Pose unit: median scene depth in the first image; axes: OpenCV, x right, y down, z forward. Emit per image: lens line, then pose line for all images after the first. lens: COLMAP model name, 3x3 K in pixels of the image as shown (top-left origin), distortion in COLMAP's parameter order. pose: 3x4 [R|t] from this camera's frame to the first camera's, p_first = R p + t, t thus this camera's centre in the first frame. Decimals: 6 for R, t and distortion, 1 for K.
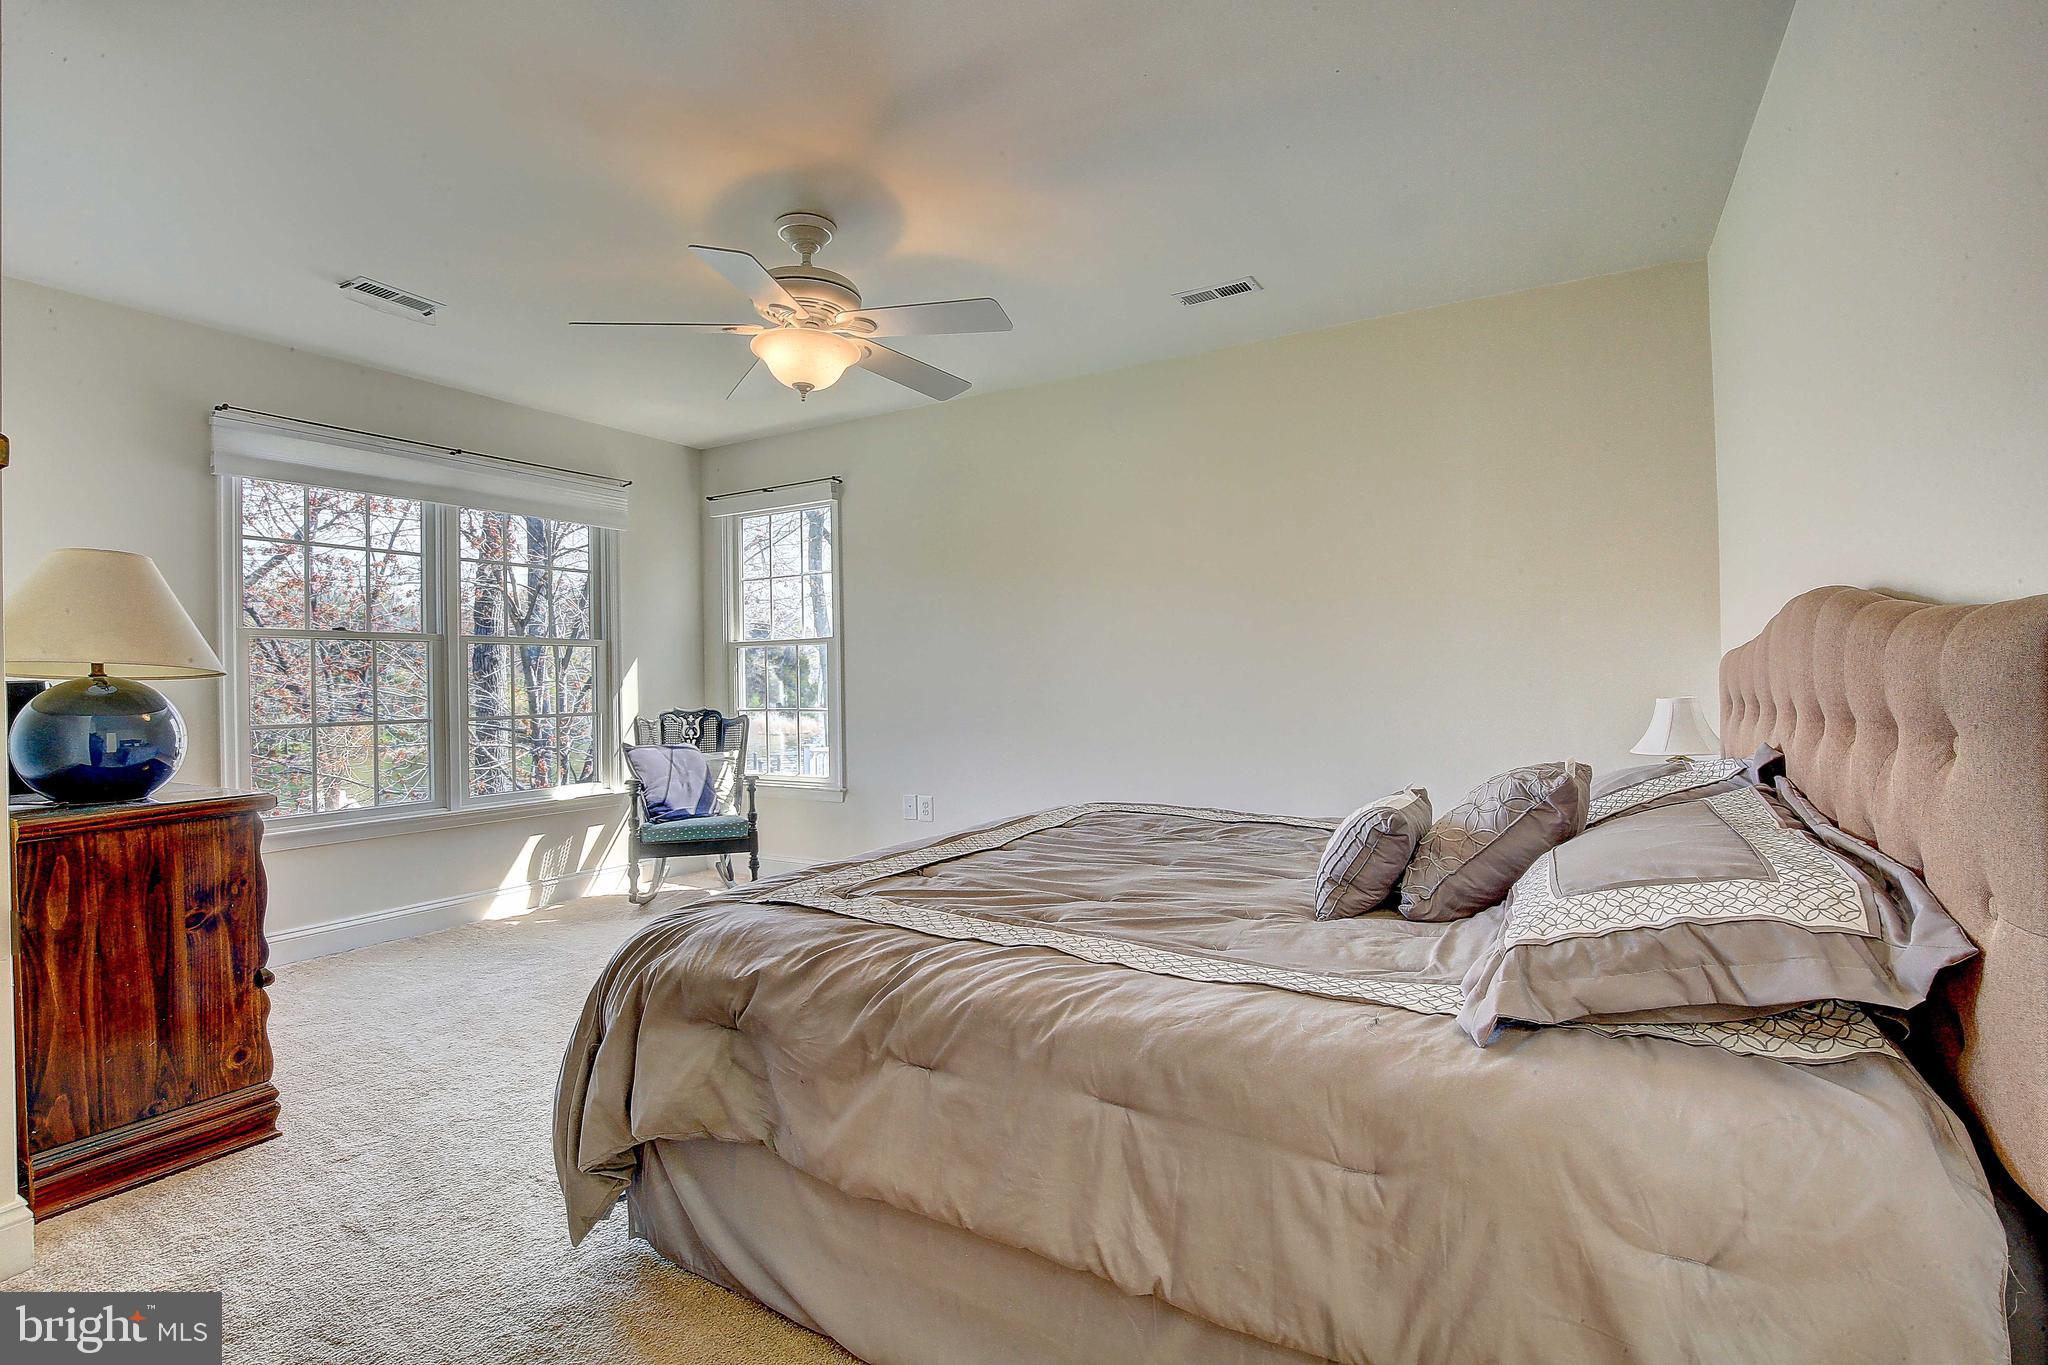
lens RADIAL K [[949.4, 0, 1013.1], [0, 949.4, 673.5], [0, 0, 1]] dist [-0.022719, 0.000627]
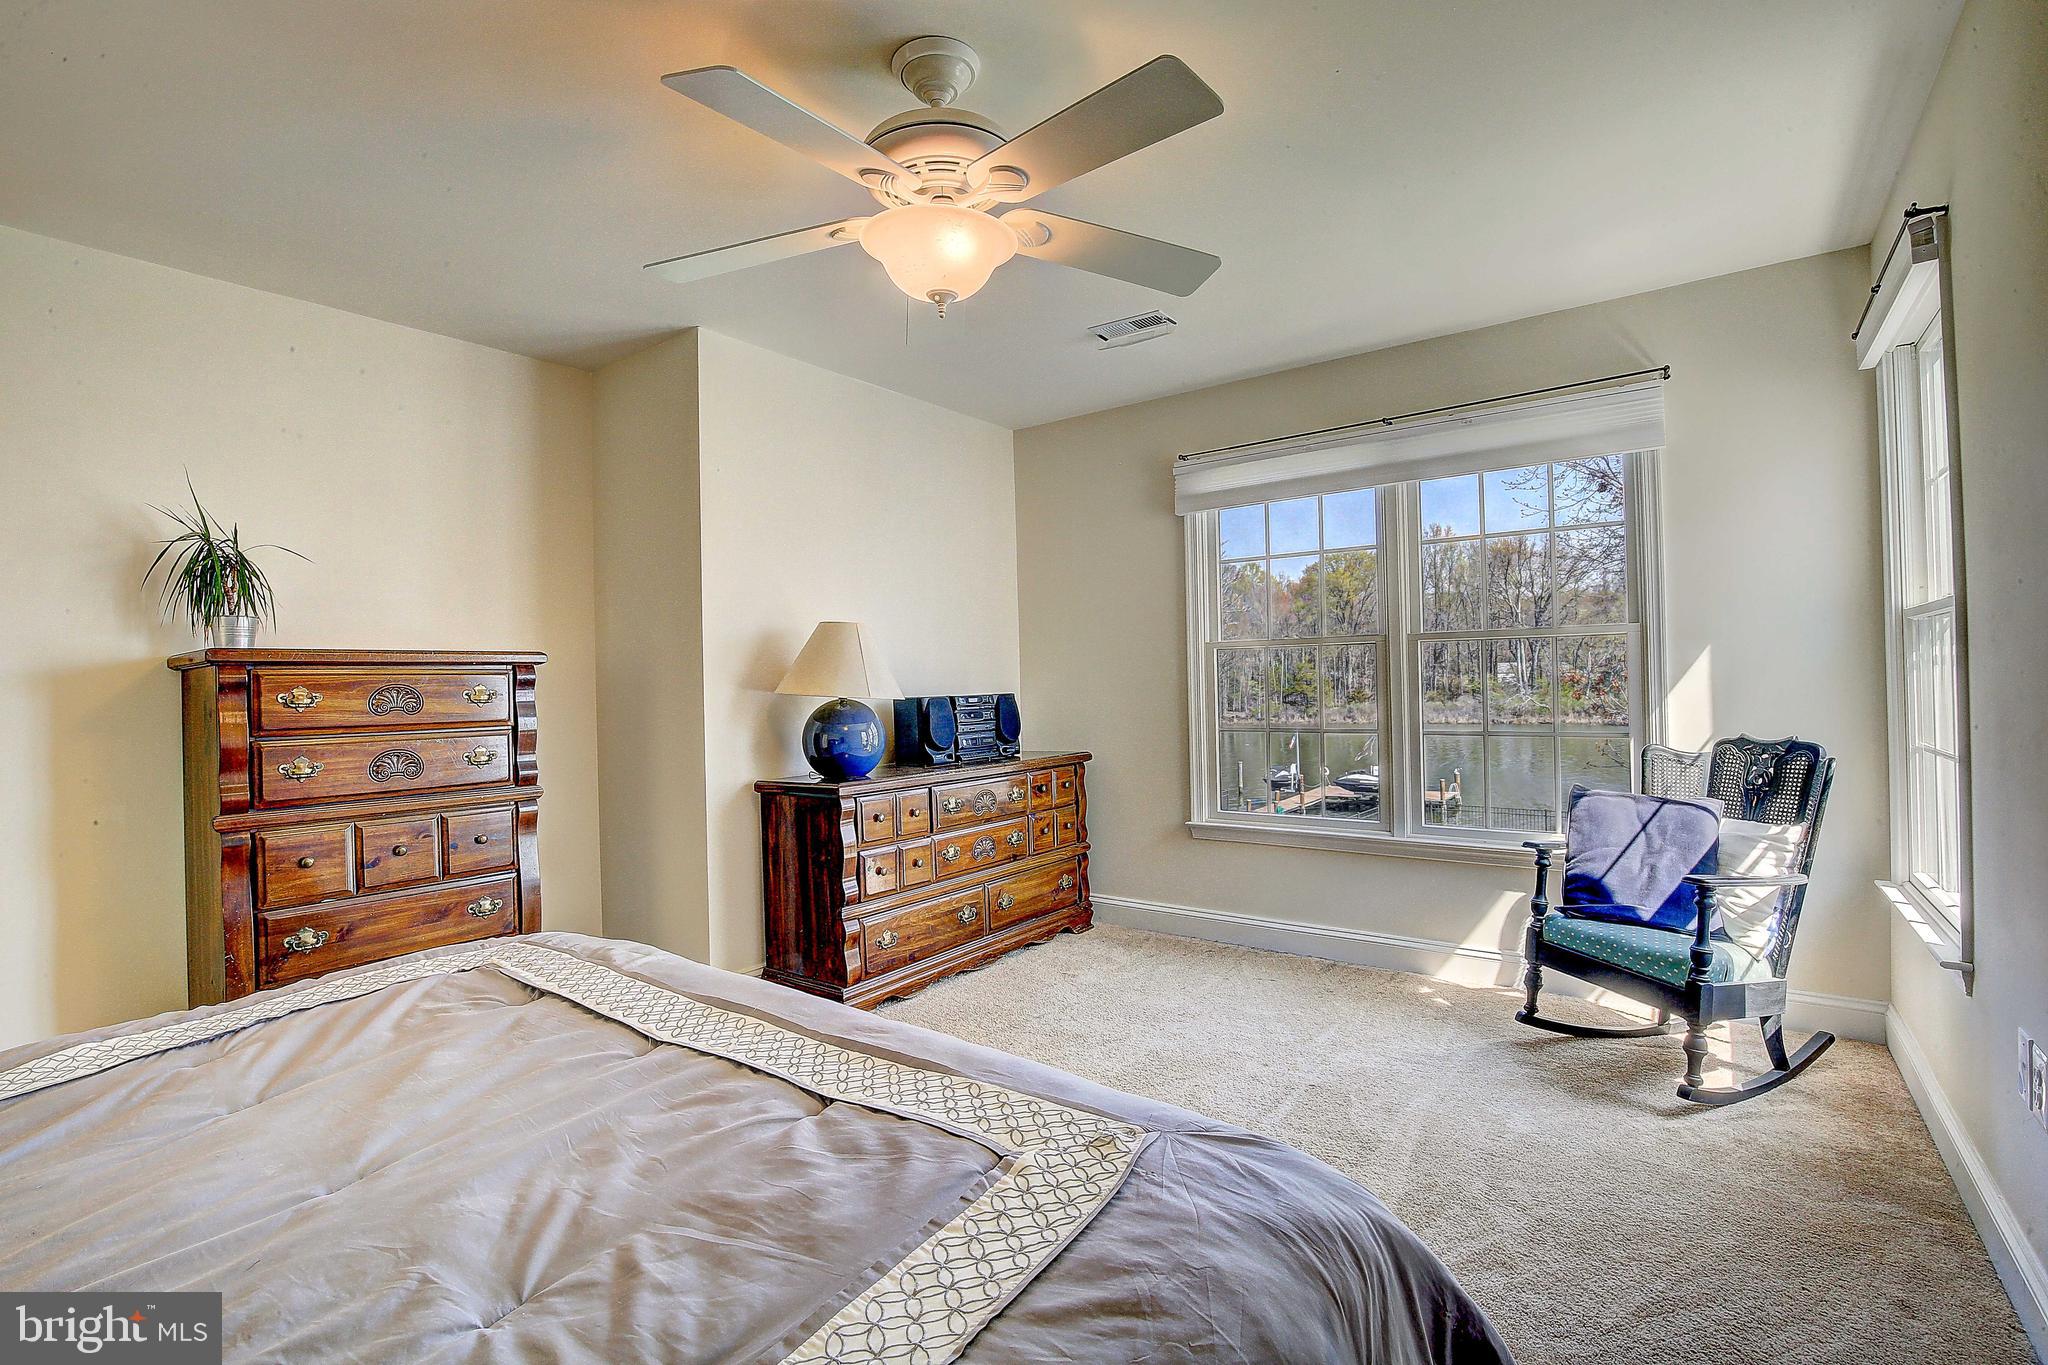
lens RADIAL K [[941.7, 0, 1013.3], [0, 941.7, 674.8], [0, 0, 1]] dist [-0.036437, 0.007065]
pose [[-0.096103, 0.006190, -0.995352, 0.551087], [0.023024, 0.999727, 0.003995, -0.028814], [0.995105, -0.022533, -0.096220, 1.414592]]
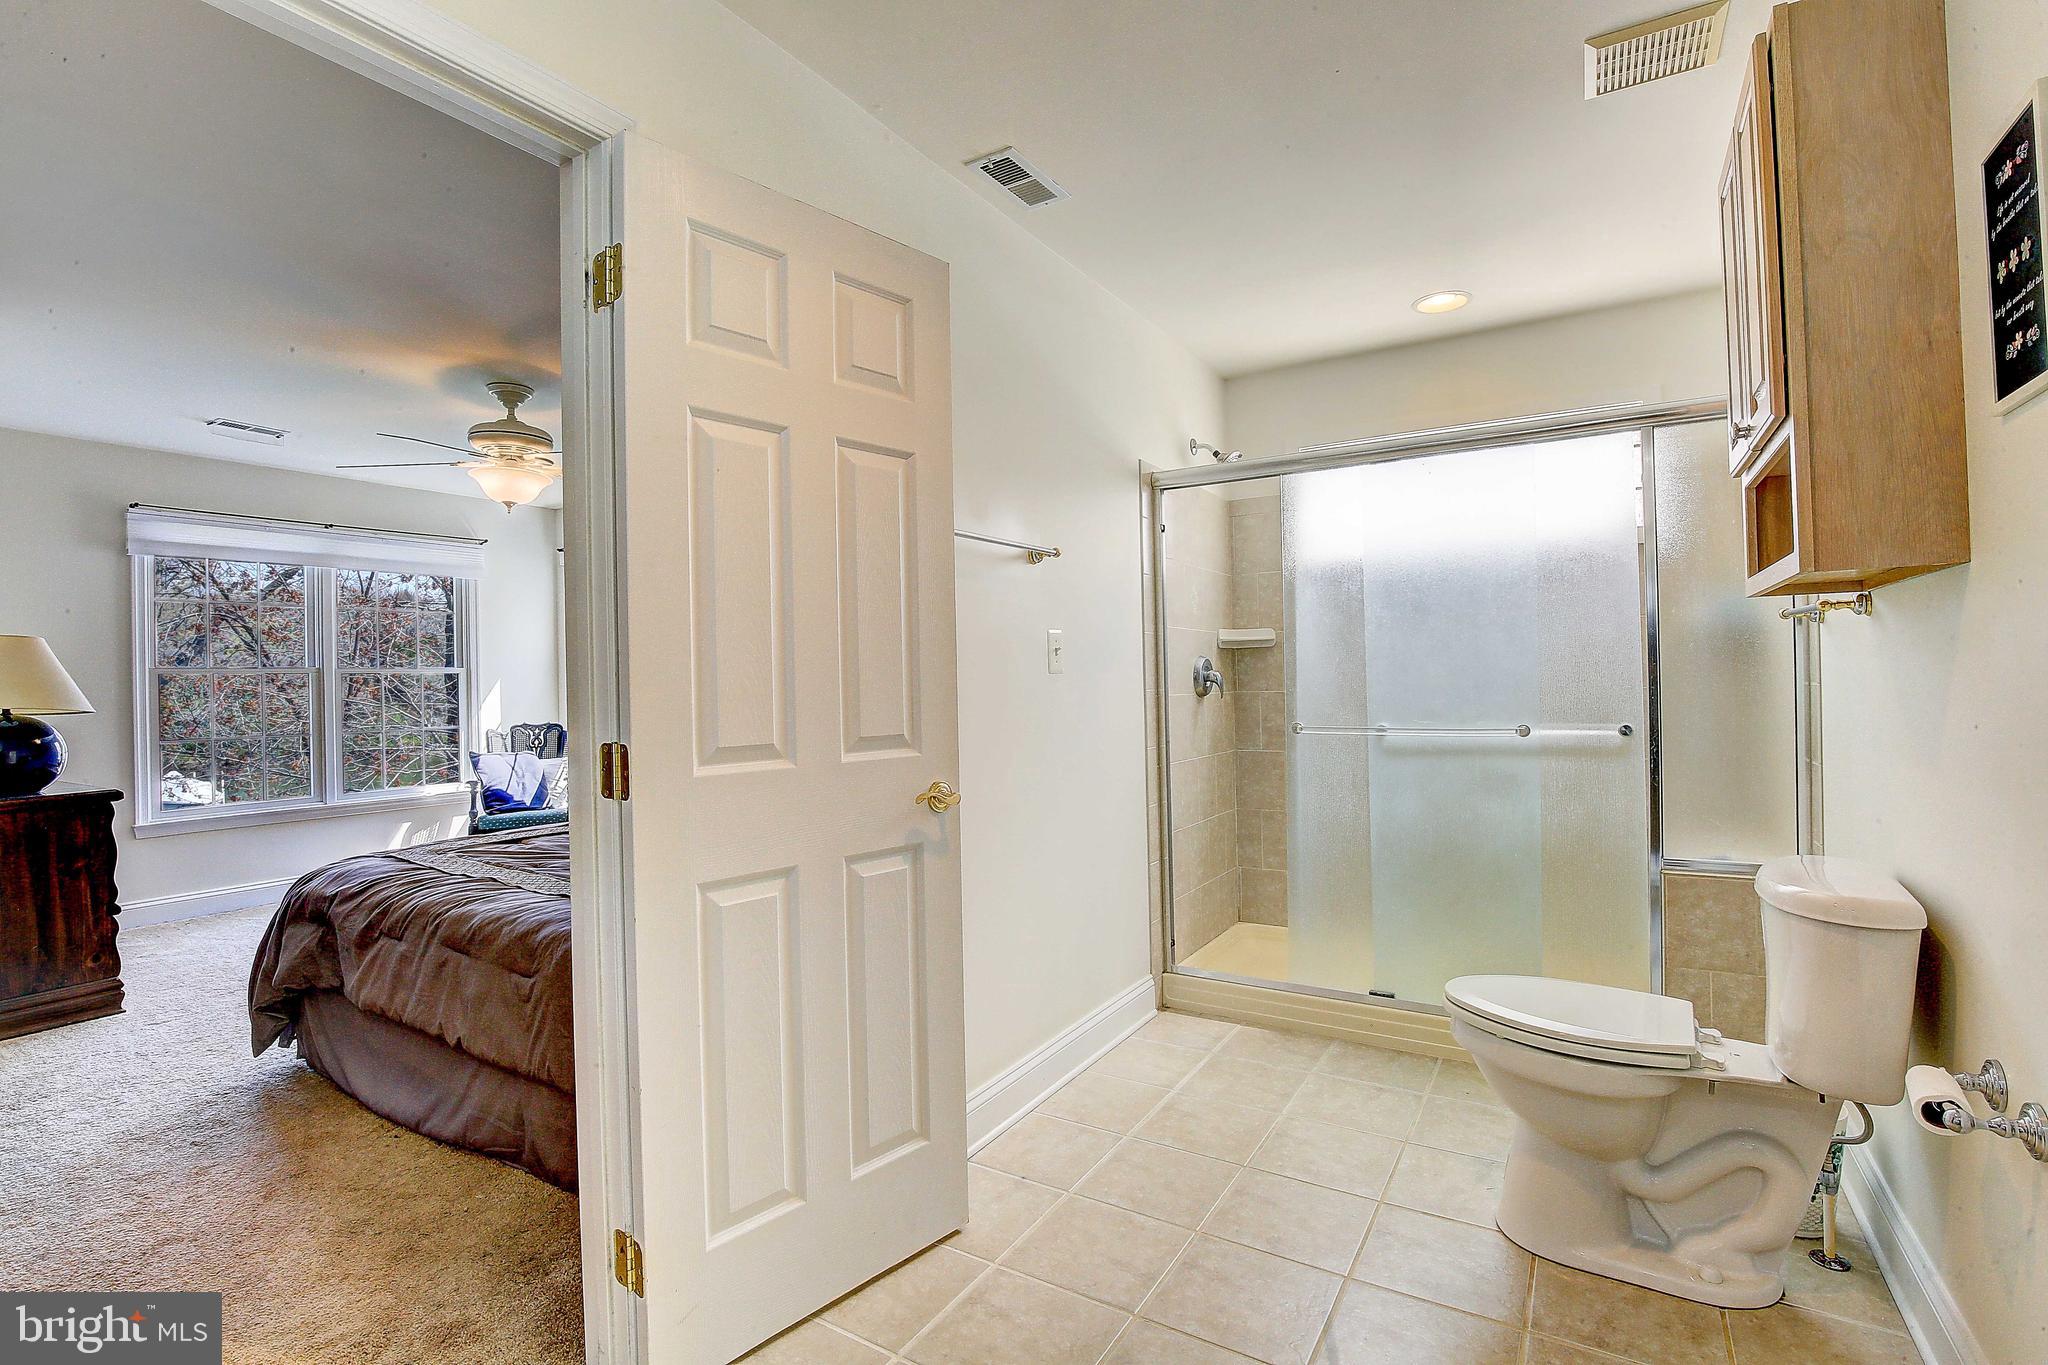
lens RADIAL K [[949.4, 0, 1013.1], [0, 949.4, 673.5], [0, 0, 1]] dist [-0.022719, 0.000627]
pose [[0.999625, -0.002360, -0.027288, 0.723201], [0.002372, 0.999997, 0.000405, -0.060680], [0.027287, -0.000469, 0.999628, -0.491302]]
